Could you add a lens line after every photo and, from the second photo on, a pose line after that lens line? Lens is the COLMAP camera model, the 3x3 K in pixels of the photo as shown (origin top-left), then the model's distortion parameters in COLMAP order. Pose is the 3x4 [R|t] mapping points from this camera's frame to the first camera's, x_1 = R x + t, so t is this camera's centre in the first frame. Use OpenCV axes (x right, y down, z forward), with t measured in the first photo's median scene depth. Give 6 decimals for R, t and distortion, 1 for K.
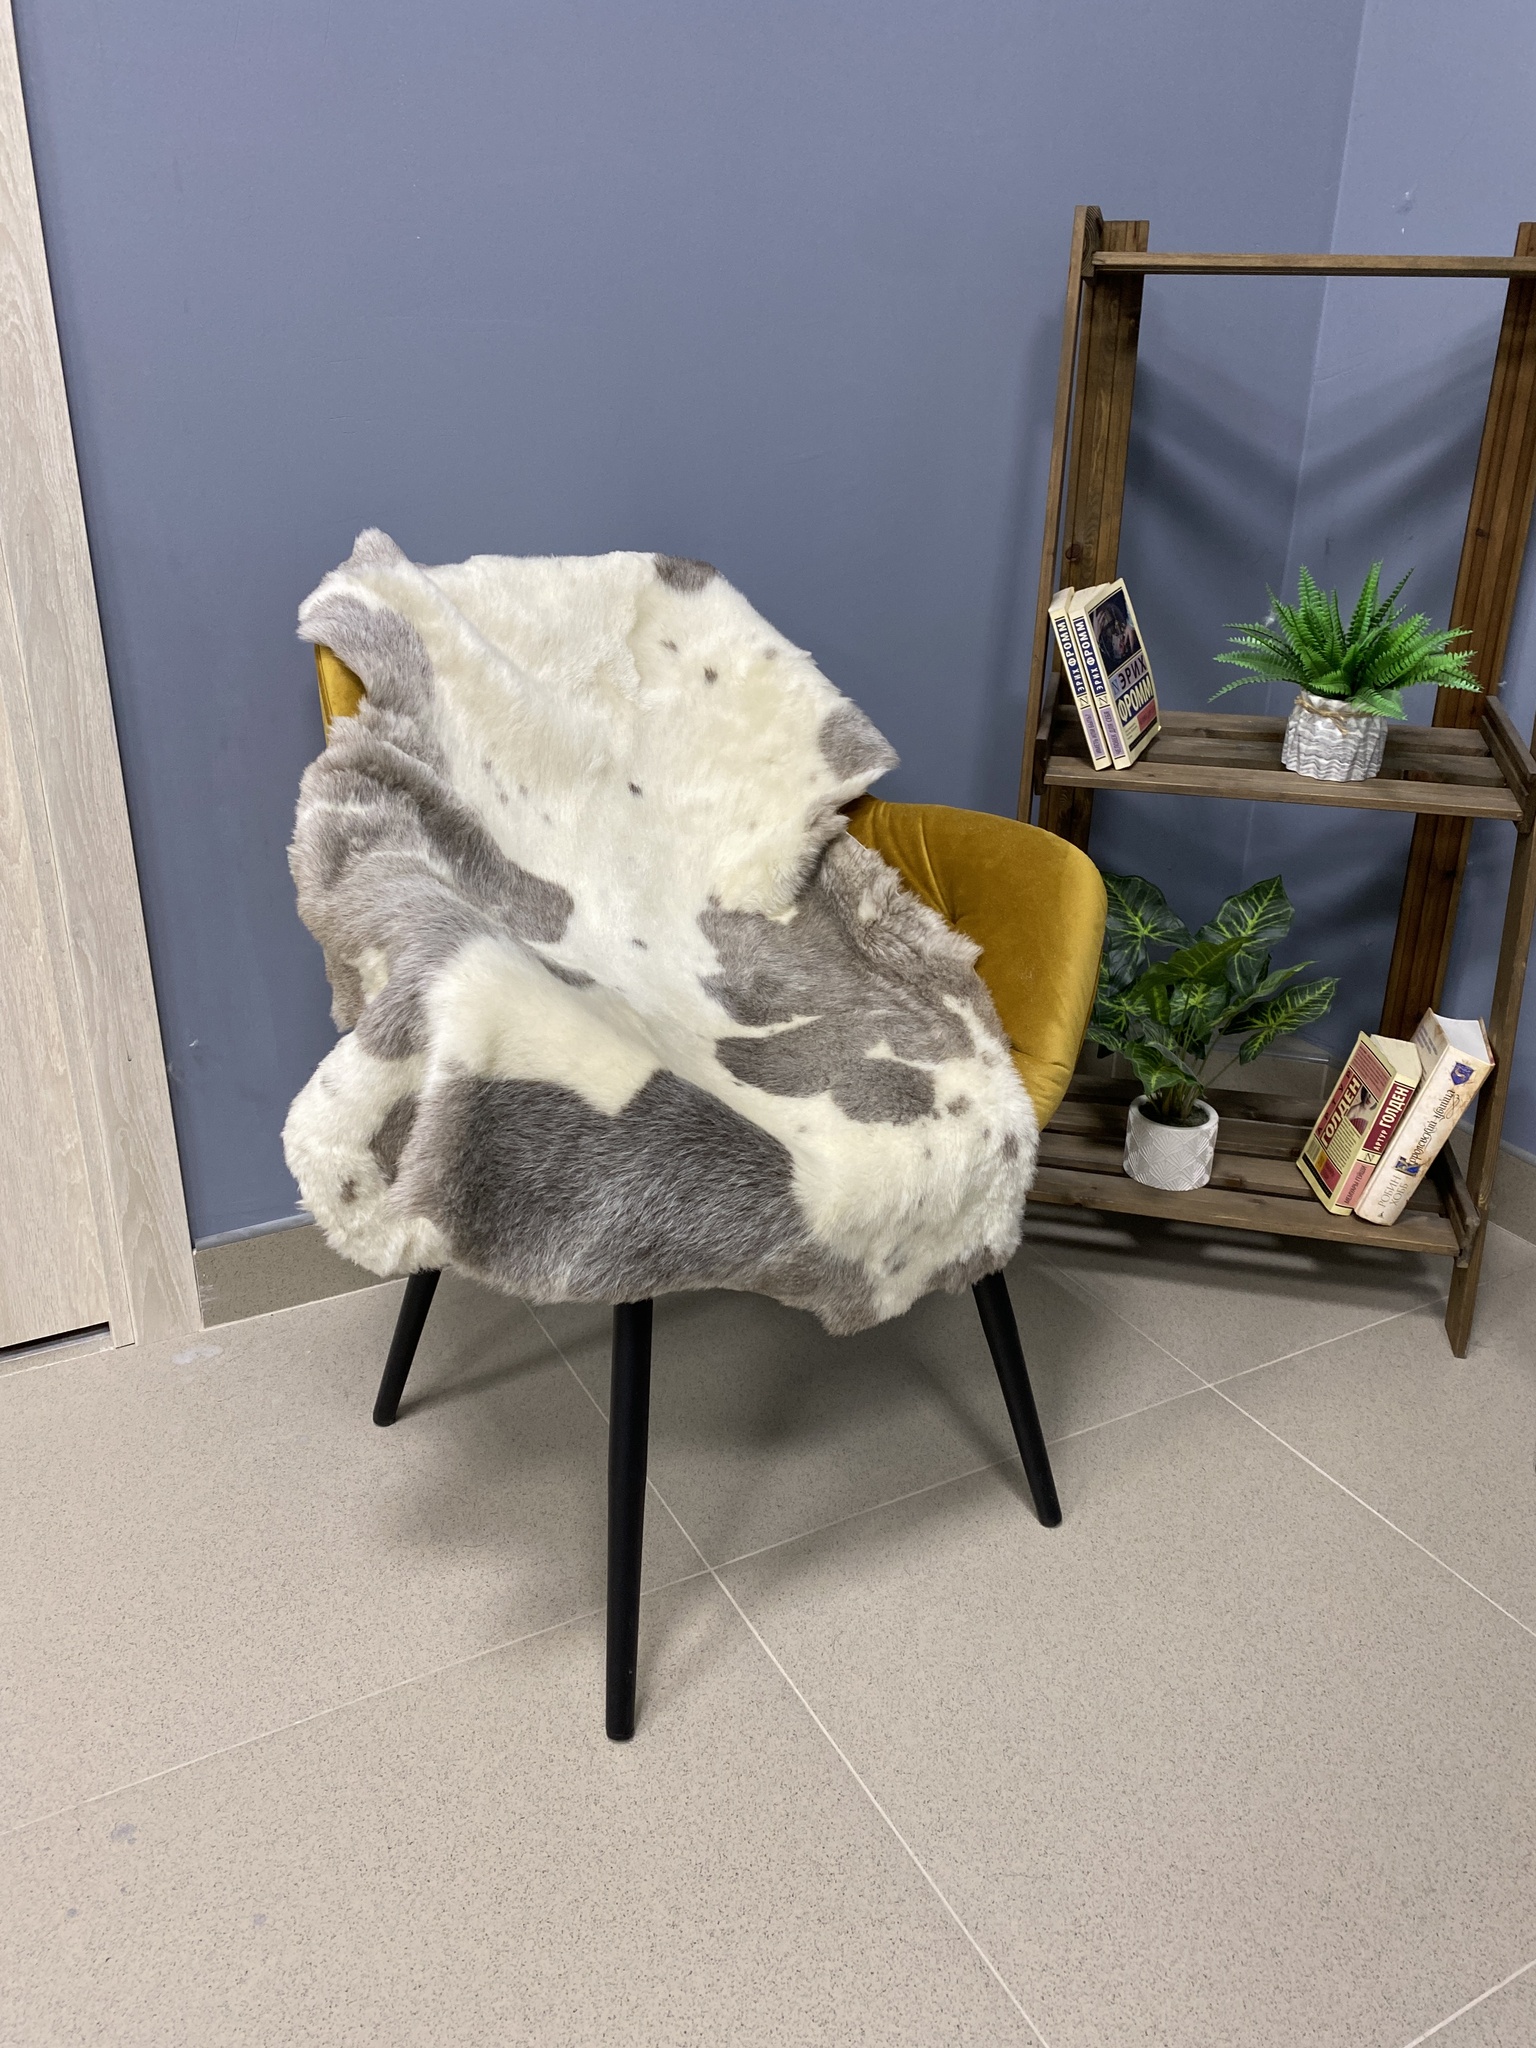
lens RADIAL K [[1549.0, 0, 775.8], [0, 1549.0, 1010.0], [0, 0, 1]] dist [0.018547, -0.017509]
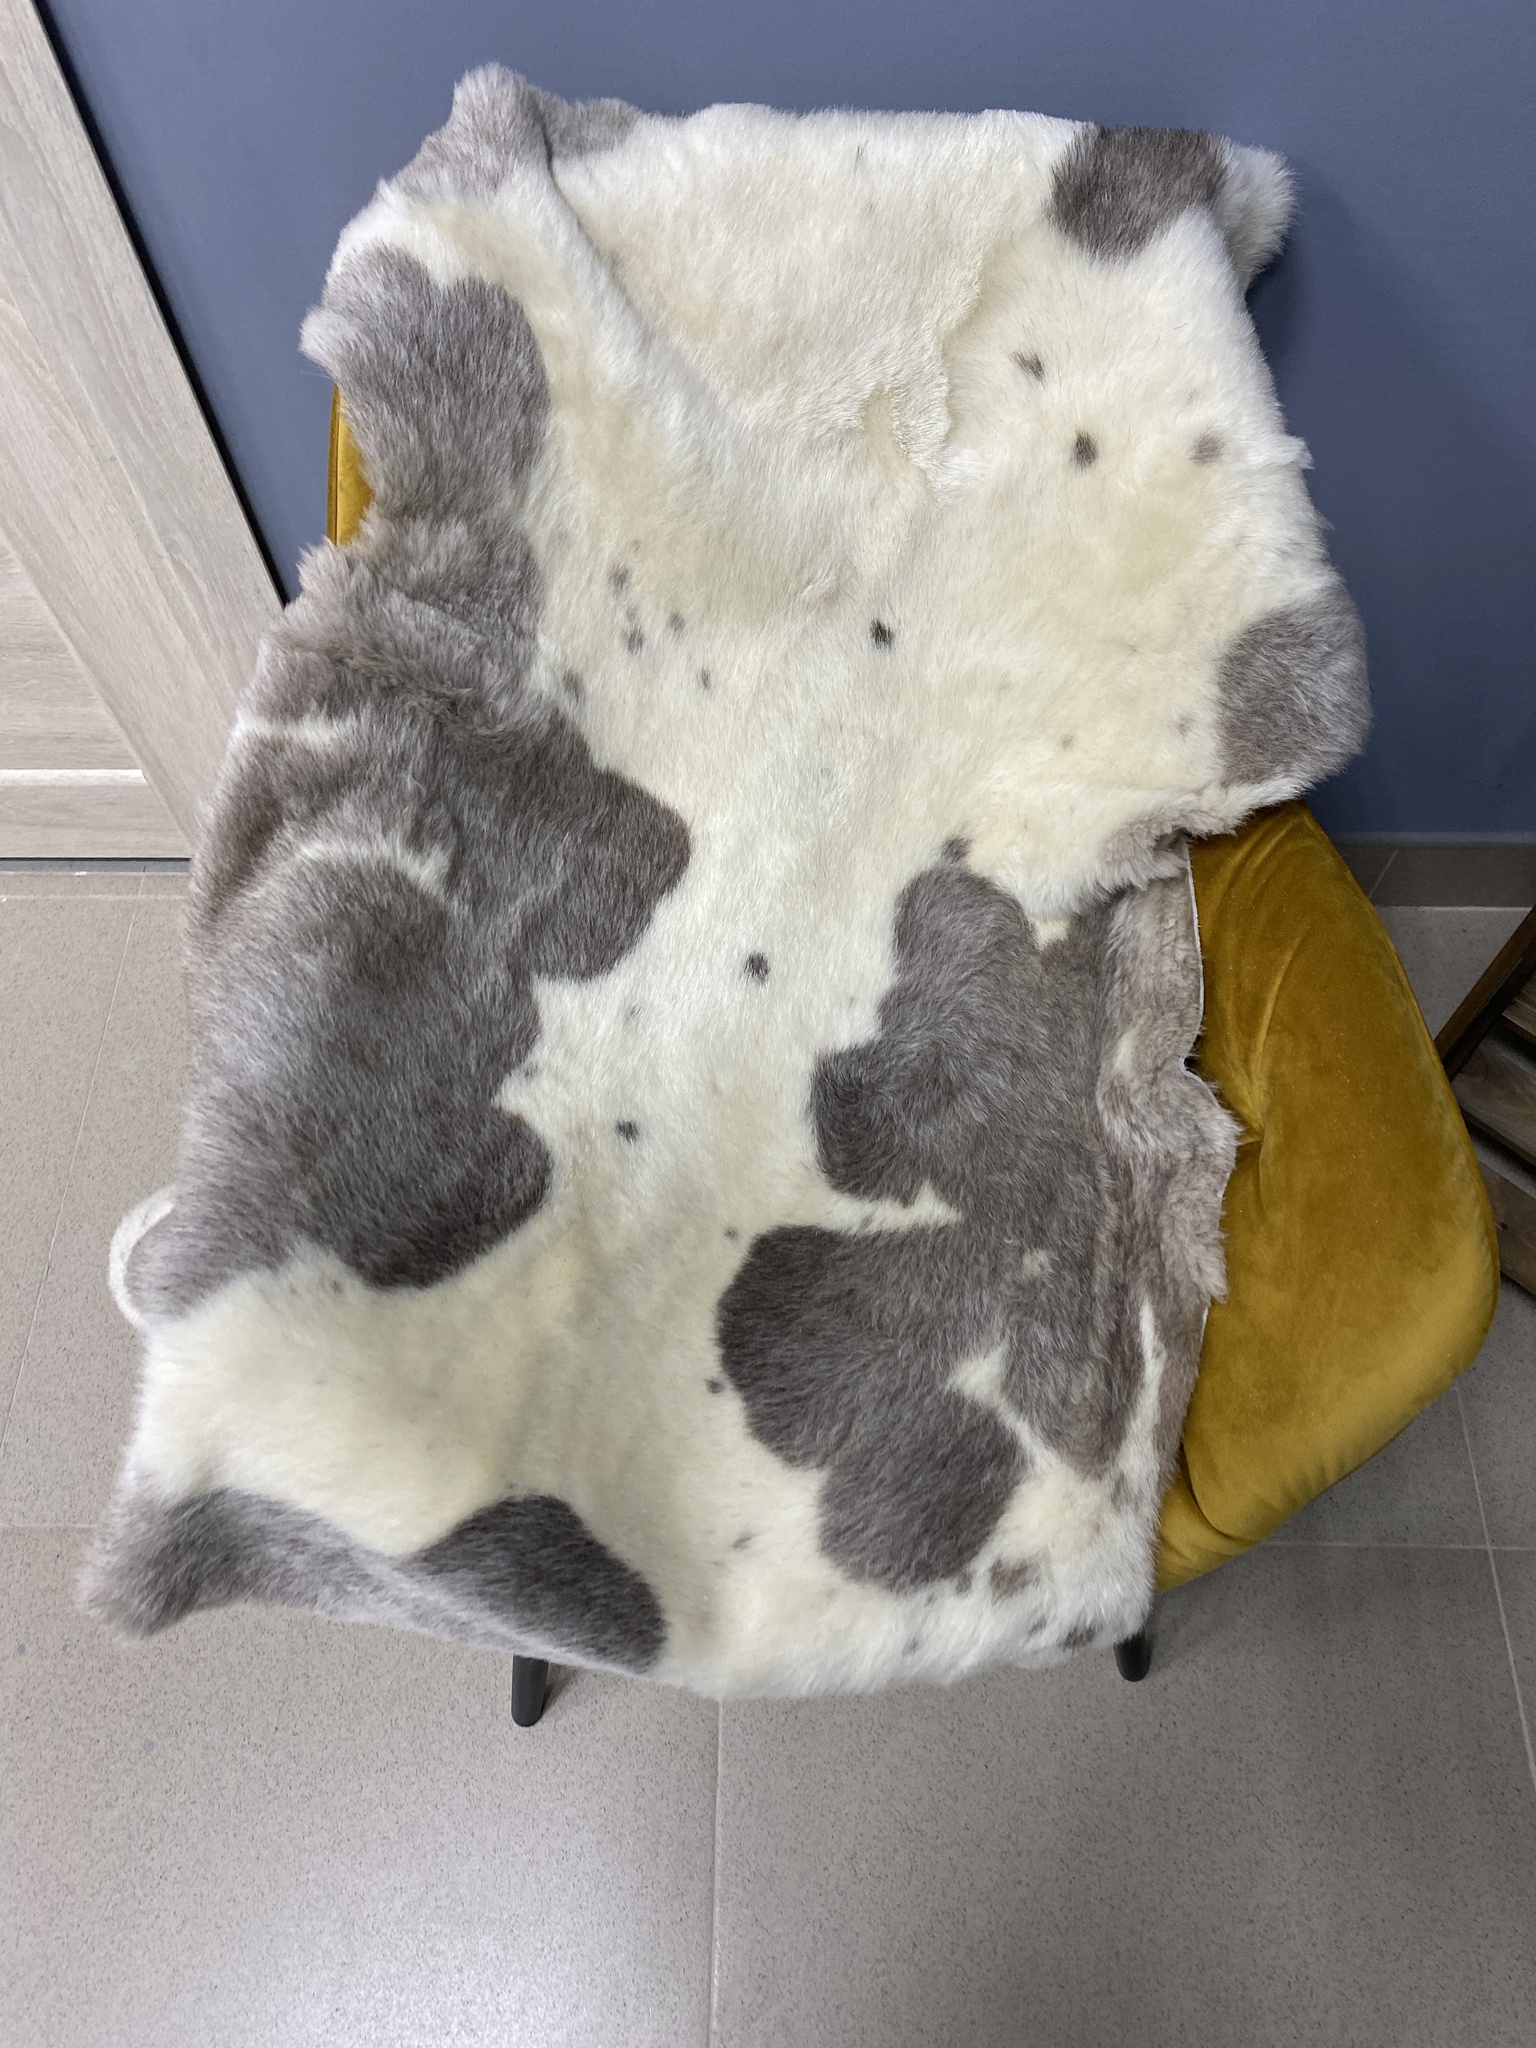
lens RADIAL K [[1549.1, 0, 759.6], [0, 1549.1, 997.7], [0, 0, 1]] dist [-0.000631, 0.003239]
pose [[0.866873, 0.415700, -0.275181, 0.086688], [-0.156713, 0.751232, 0.641165, -0.417047], [0.473257, -0.512684, 0.716368, 0.514023]]
